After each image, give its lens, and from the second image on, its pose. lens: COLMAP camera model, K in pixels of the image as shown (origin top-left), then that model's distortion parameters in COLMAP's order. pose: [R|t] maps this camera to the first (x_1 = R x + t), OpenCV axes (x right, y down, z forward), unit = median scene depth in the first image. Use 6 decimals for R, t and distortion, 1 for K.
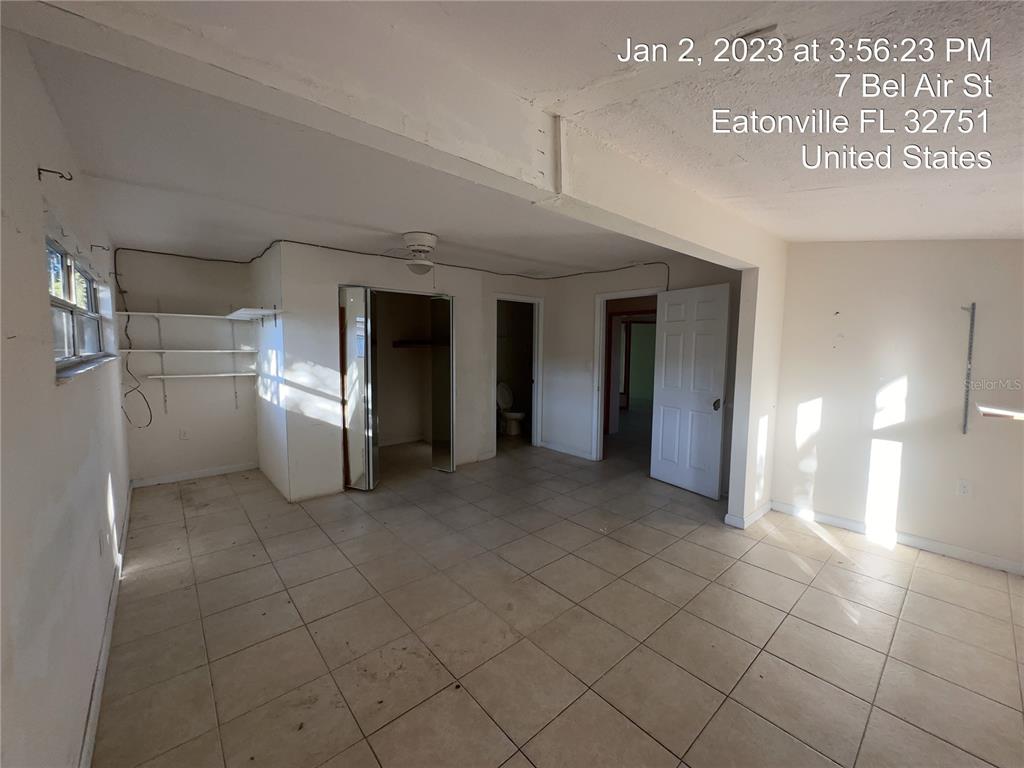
lens RADIAL K [[408.6, 0, 512.0], [0, 408.6, 384.0], [0, 0, 1]] dist [-0.002052, -0.000272]
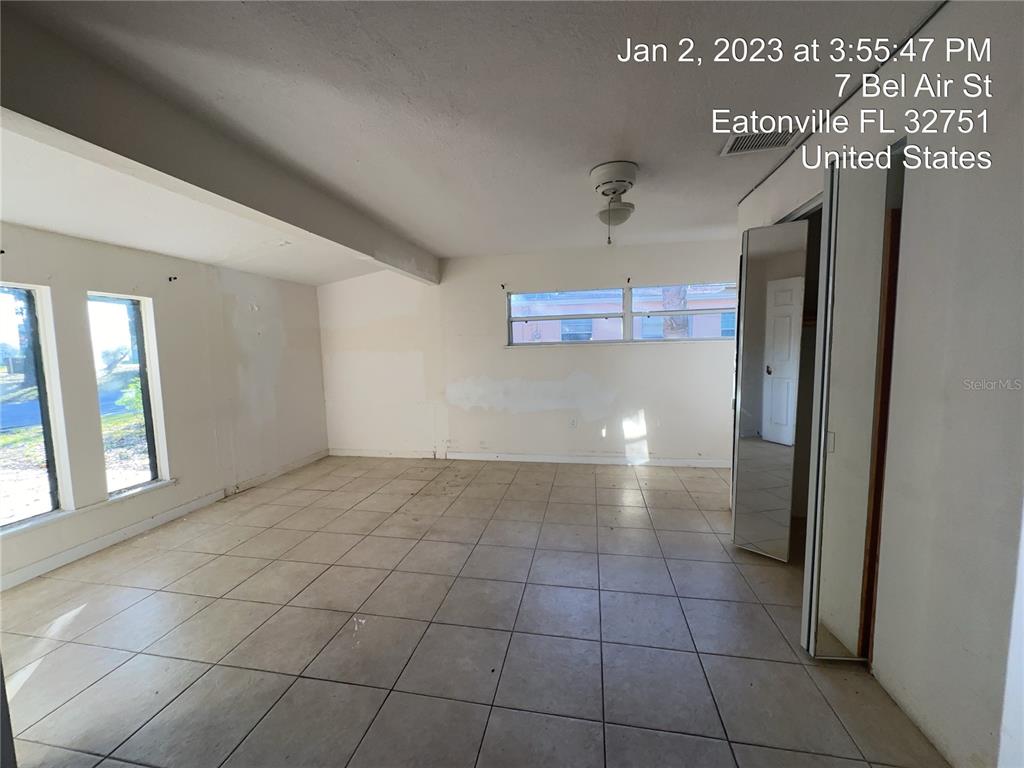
lens RADIAL K [[408.6, 0, 512.0], [0, 408.6, 384.0], [0, 0, 1]] dist [-0.002052, -0.000272]
pose [[-0.789853, 0.062750, -0.610077, 0.507398], [-0.040886, 0.987151, 0.154469, -0.130356], [0.611932, 0.146951, -0.777139, 2.019012]]
